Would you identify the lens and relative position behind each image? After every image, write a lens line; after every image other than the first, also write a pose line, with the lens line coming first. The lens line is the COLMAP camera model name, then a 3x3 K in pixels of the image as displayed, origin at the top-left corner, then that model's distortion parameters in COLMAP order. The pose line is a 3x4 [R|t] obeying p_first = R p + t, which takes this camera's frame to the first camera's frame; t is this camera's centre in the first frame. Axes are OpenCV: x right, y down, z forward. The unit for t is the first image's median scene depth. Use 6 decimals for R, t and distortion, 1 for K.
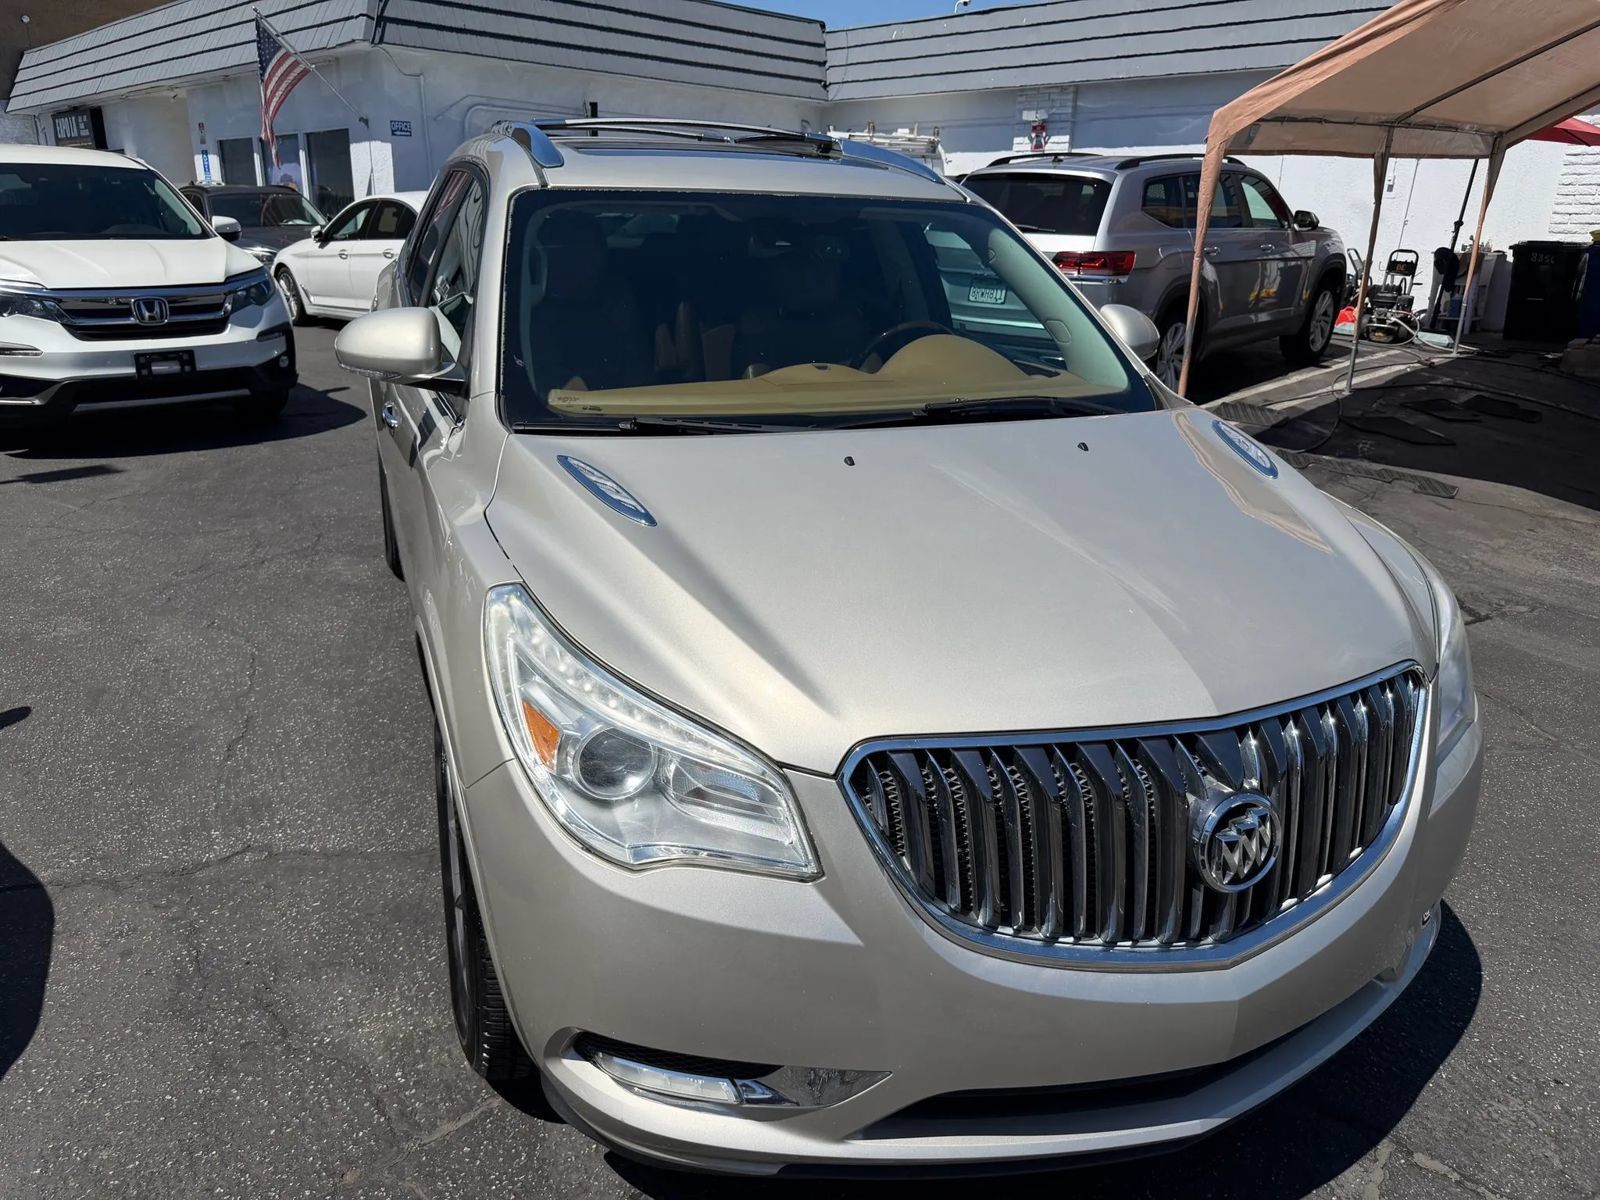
lens RADIAL K [[1139.0, 0, 806.1], [0, 1139.0, 597.5], [0, 0, 1]] dist [0.001787, -0.007150]
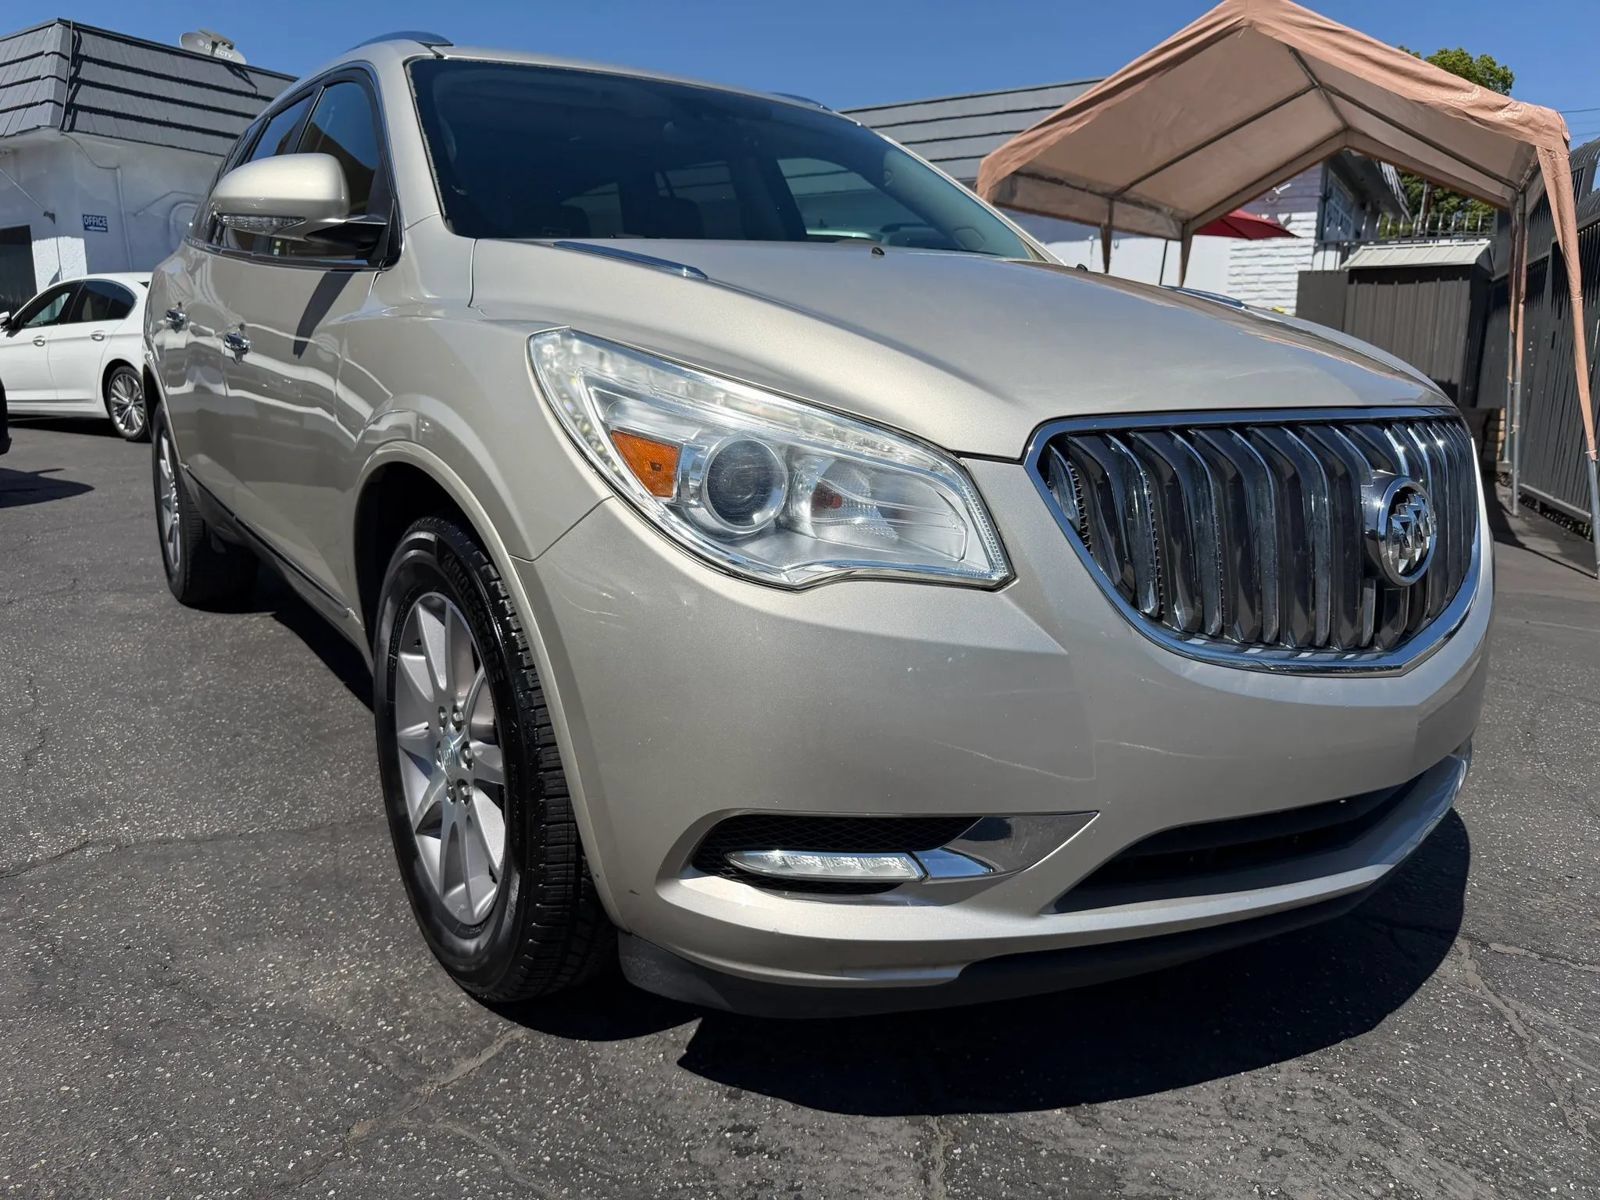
lens RADIAL K [[1142.4, 0, 799.6], [0, 1142.4, 603.3], [0, 0, 1]] dist [-0.005072, -0.002175]
pose [[0.971648, -0.063097, 0.227858, -0.170955], [0.087151, 0.991453, -0.097088, 0.166991], [-0.219785, 0.114193, 0.968842, 0.101663]]
